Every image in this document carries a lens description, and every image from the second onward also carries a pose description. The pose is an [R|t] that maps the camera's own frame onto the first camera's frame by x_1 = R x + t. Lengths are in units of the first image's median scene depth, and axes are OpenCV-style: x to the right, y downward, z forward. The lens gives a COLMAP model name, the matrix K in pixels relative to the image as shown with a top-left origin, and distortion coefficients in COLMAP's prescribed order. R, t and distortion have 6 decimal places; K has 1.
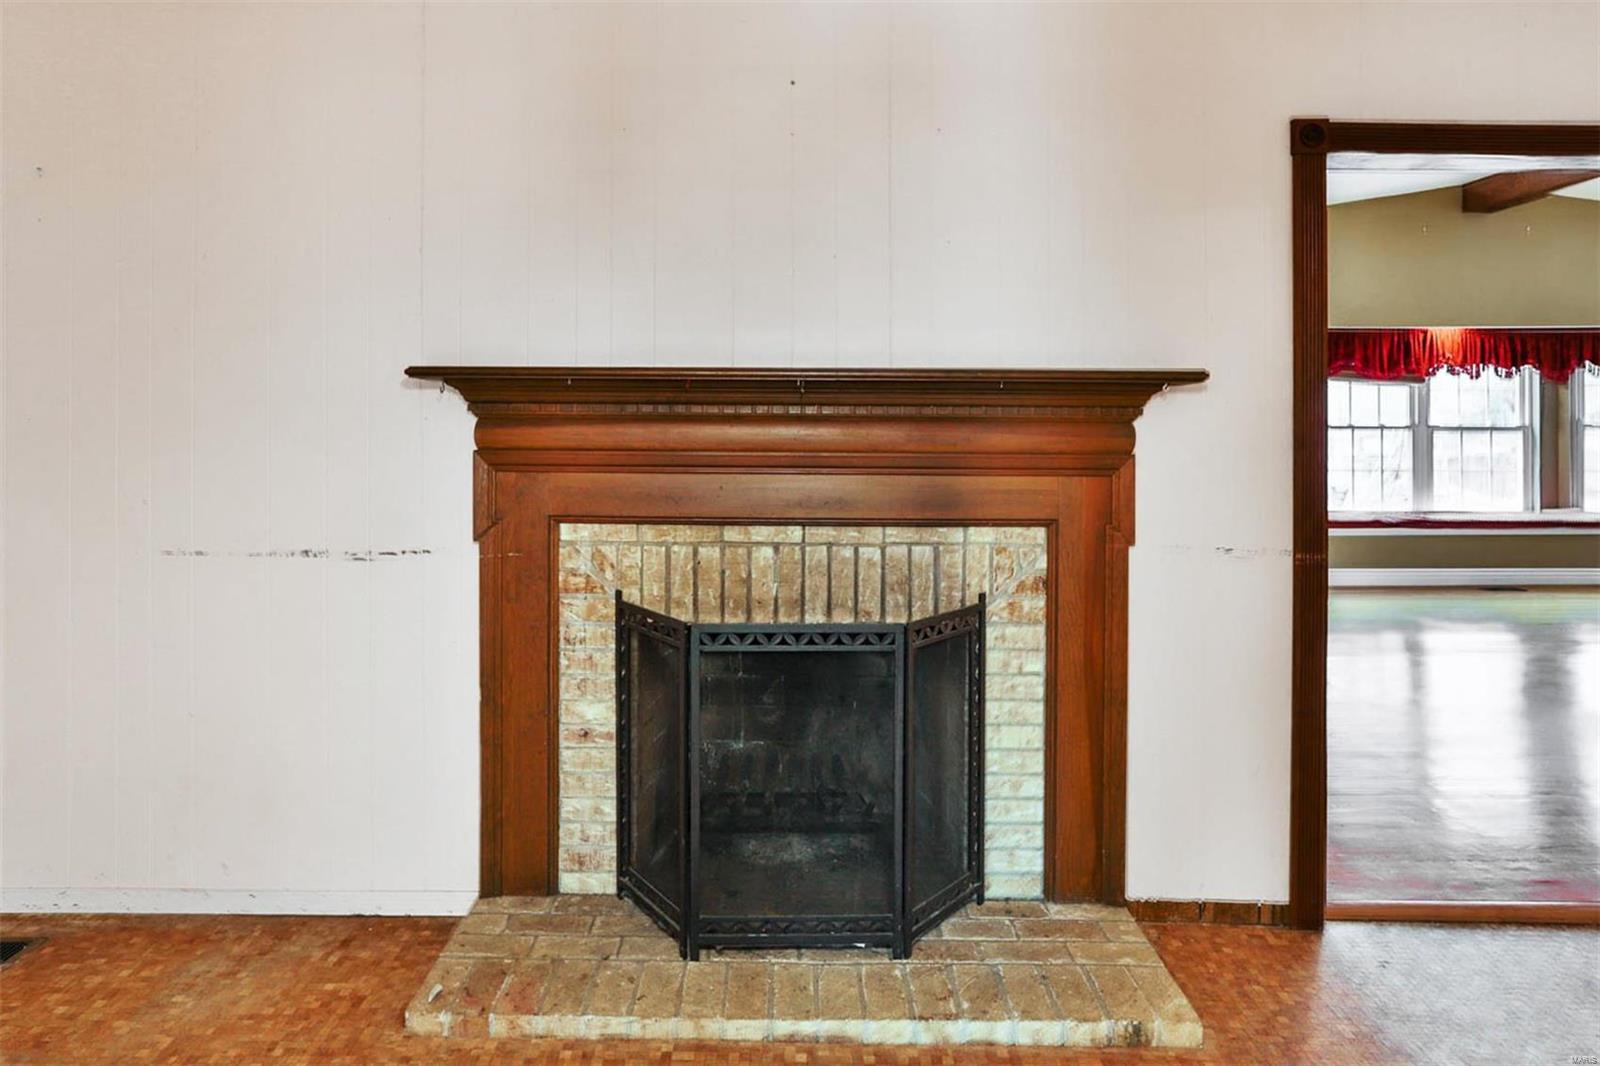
lens RADIAL K [[825.5, 0, 739.1], [0, 825.5, 495.5], [0, 0, 1]] dist [-0.046227, 0.025710]
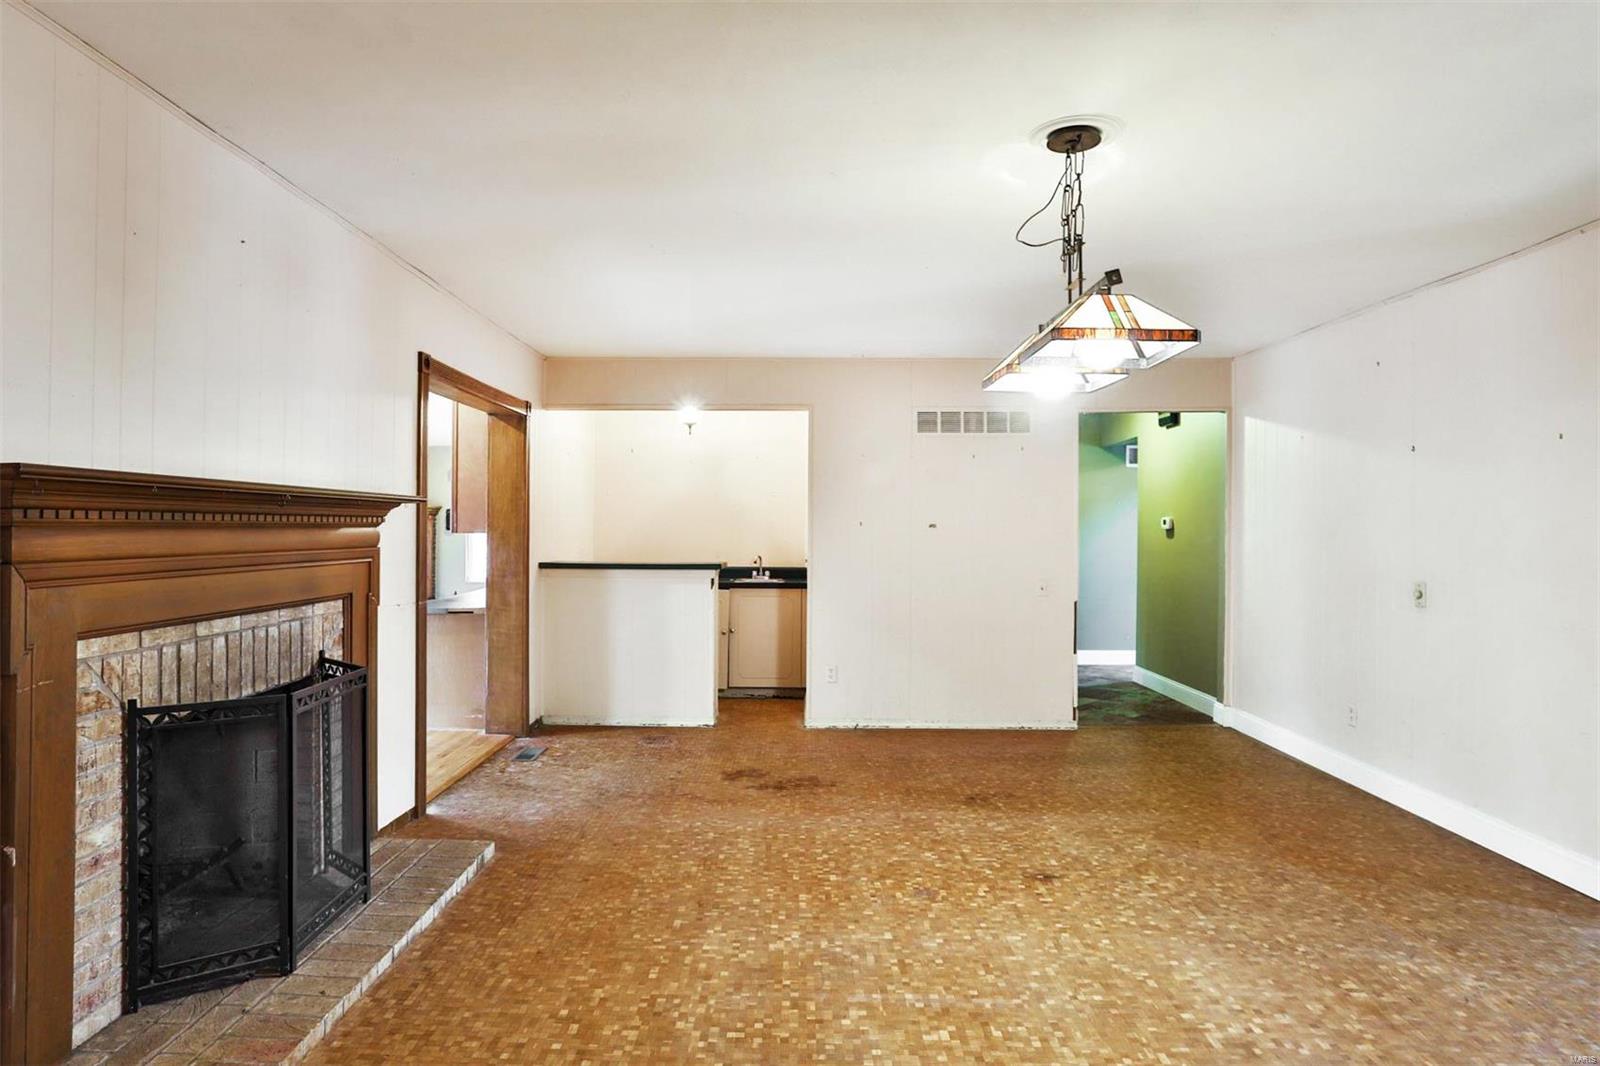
lens RADIAL K [[923.9, 0, 795.8], [0, 923.9, 541.0], [0, 0, 1]] dist [0.002929, 0.002192]
pose [[-0.009444, -0.024021, 0.999667, -1.249146], [-0.016696, 0.999576, 0.023861, -0.113804], [-0.999816, -0.016465, -0.009841, 0.222626]]
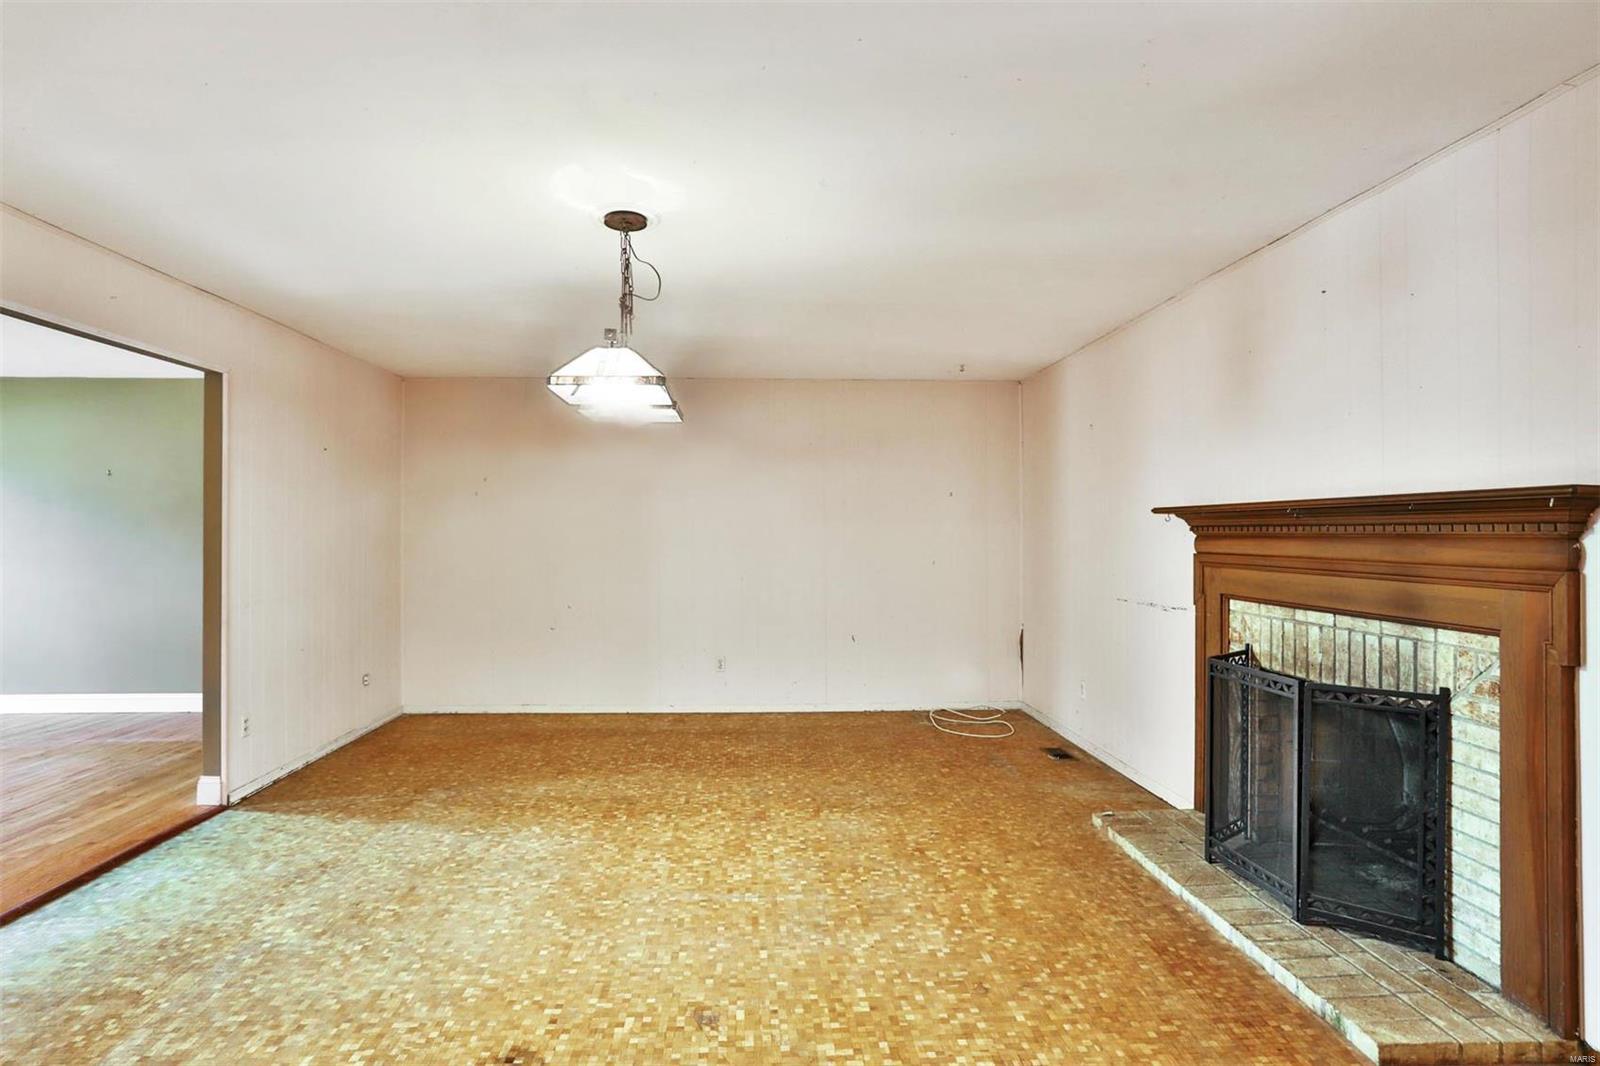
lens RADIAL K [[801.7, 0, 806.6], [0, 801.7, 533.8], [0, 0, 1]] dist [-0.028115, 0.000139]
pose [[0.085668, -0.003459, -0.996318, 1.295921], [0.010271, 0.999944, -0.002589, -0.100022], [0.996271, -0.010011, 0.085699, 0.029629]]
